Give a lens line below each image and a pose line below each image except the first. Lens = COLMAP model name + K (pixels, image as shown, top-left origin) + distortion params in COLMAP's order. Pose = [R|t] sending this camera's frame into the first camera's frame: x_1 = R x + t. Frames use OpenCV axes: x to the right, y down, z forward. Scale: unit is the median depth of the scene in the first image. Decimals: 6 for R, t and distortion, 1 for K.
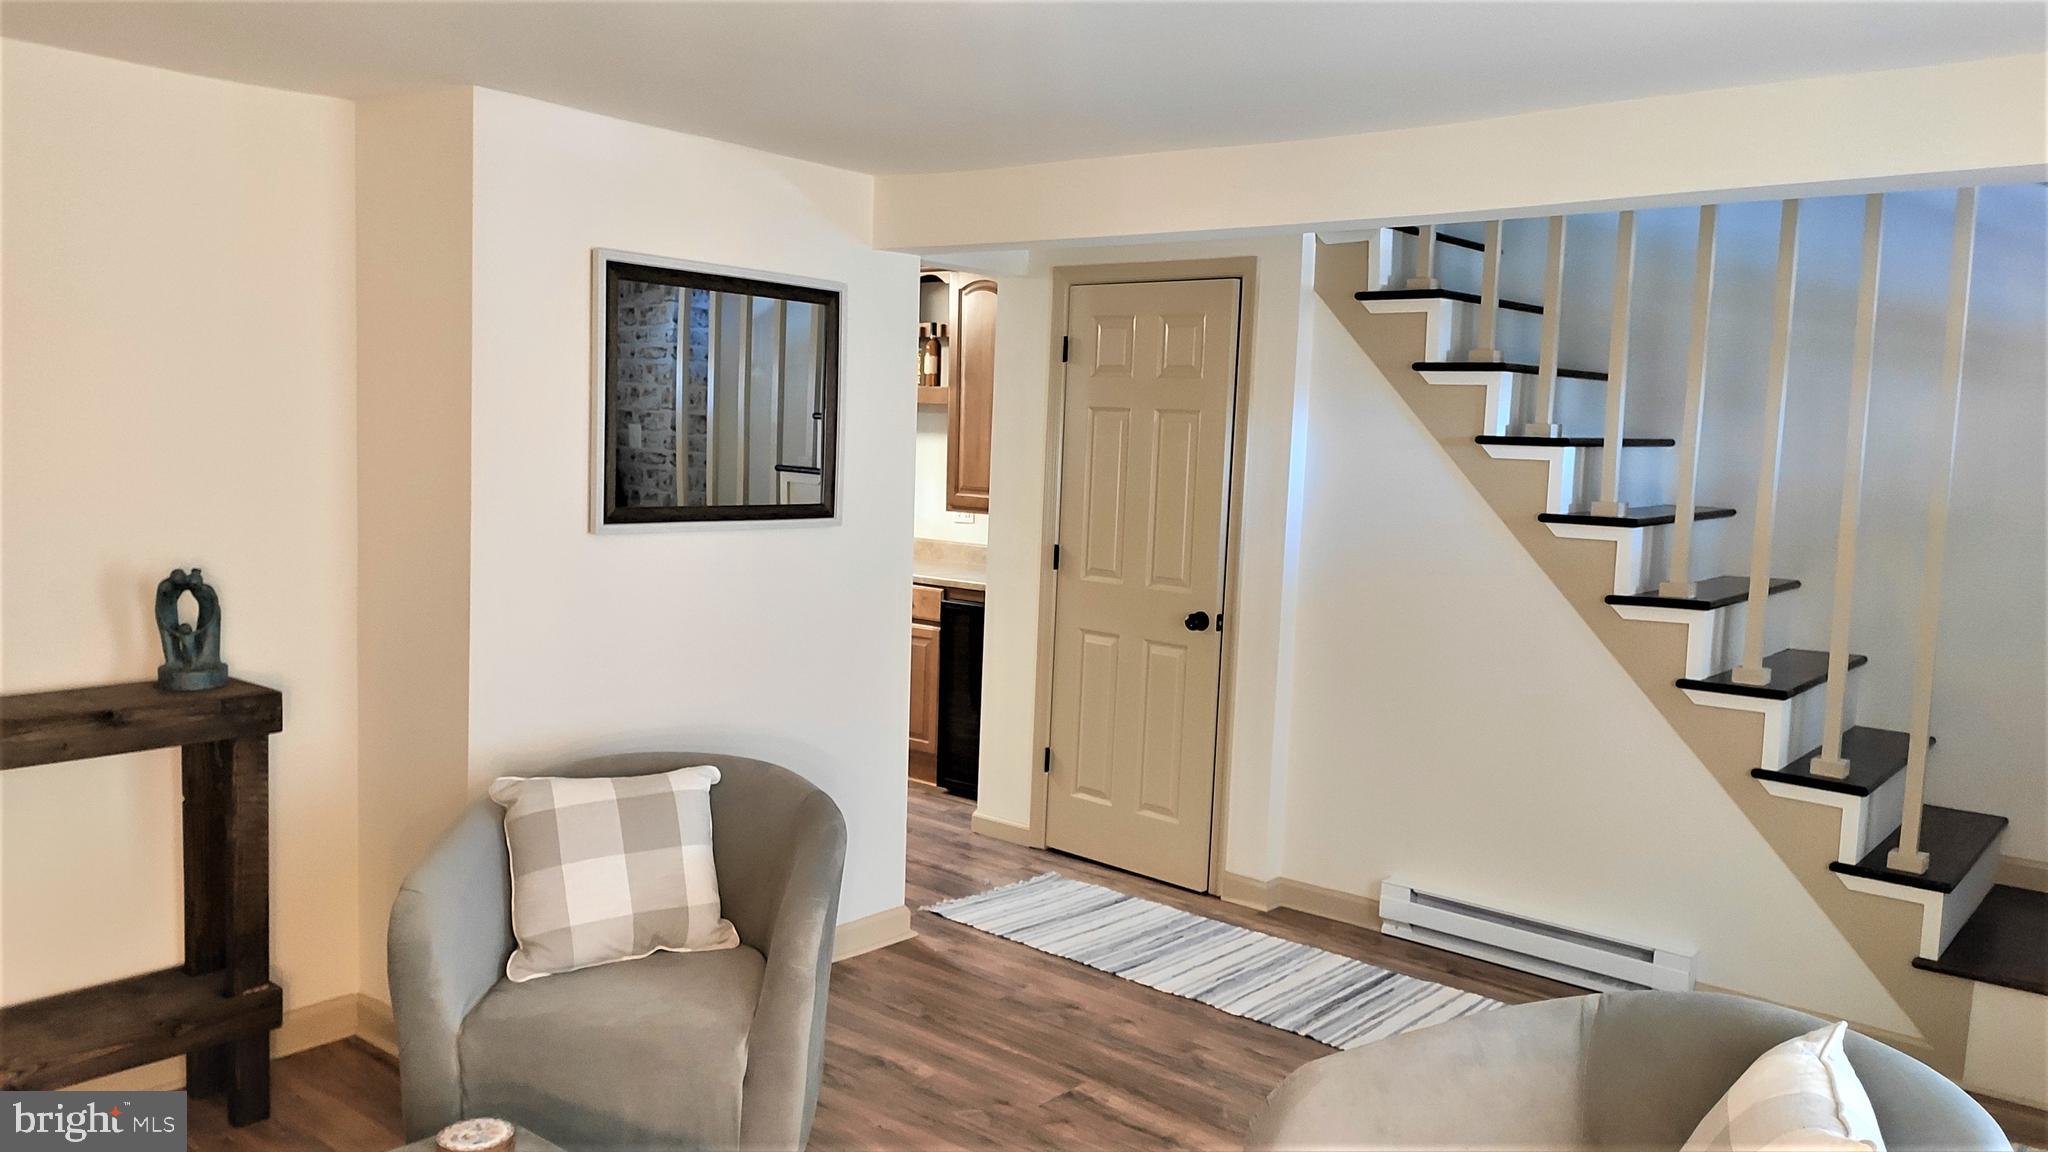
lens RADIAL K [[1545.9, 0, 1024.0], [0, 1545.9, 576.0], [0, 0, 1]] dist [0.042982, -0.103277]
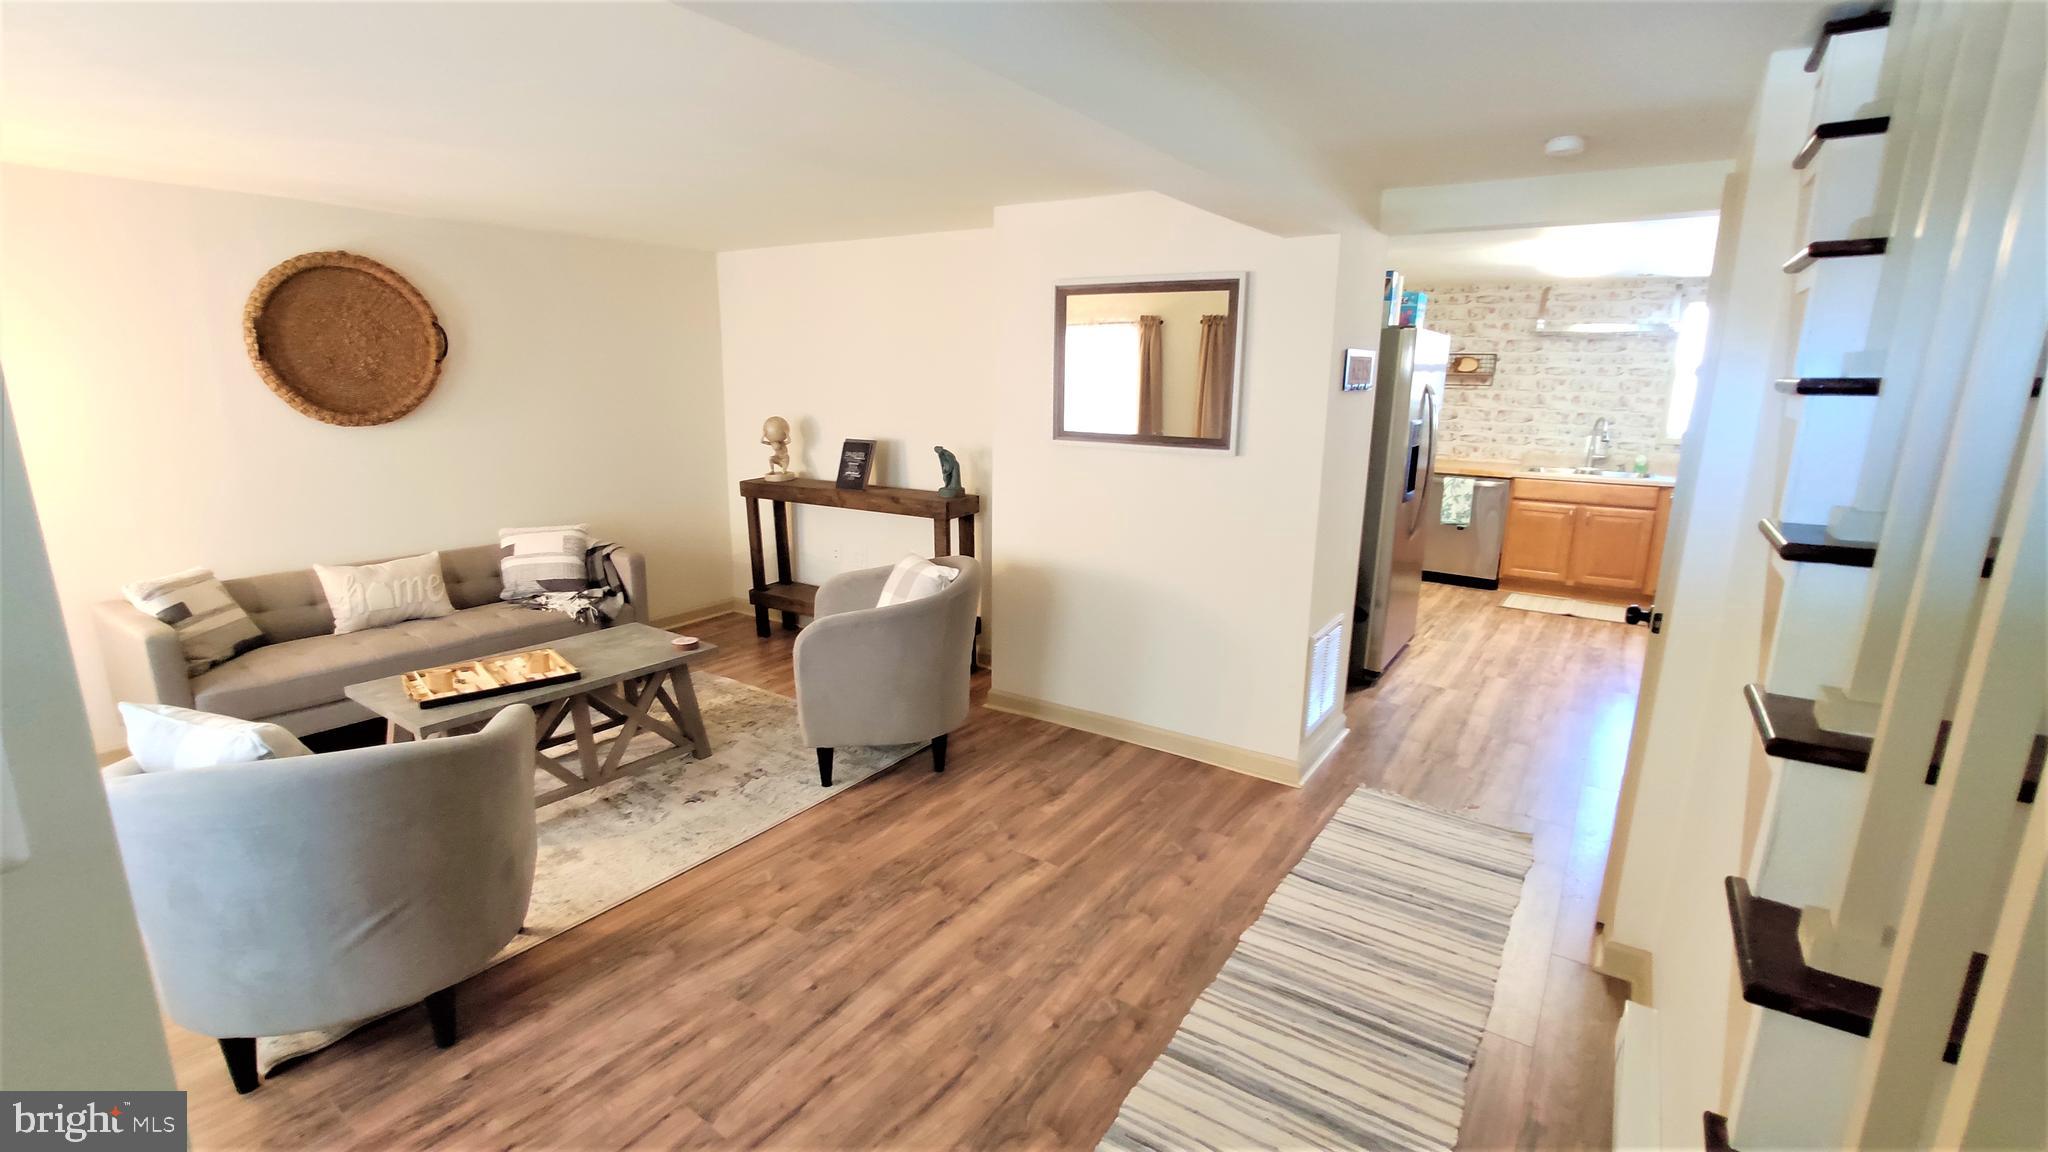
lens RADIAL K [[893.1, 0, 1021.7], [0, 893.1, 580.6], [0, 0, 1]] dist [-0.054181, 0.039845]
pose [[0.093030, 0.188274, -0.977700, 0.663768], [-0.101577, 0.978630, 0.178788, -0.047790], [0.990468, 0.082680, 0.110166, 0.763795]]
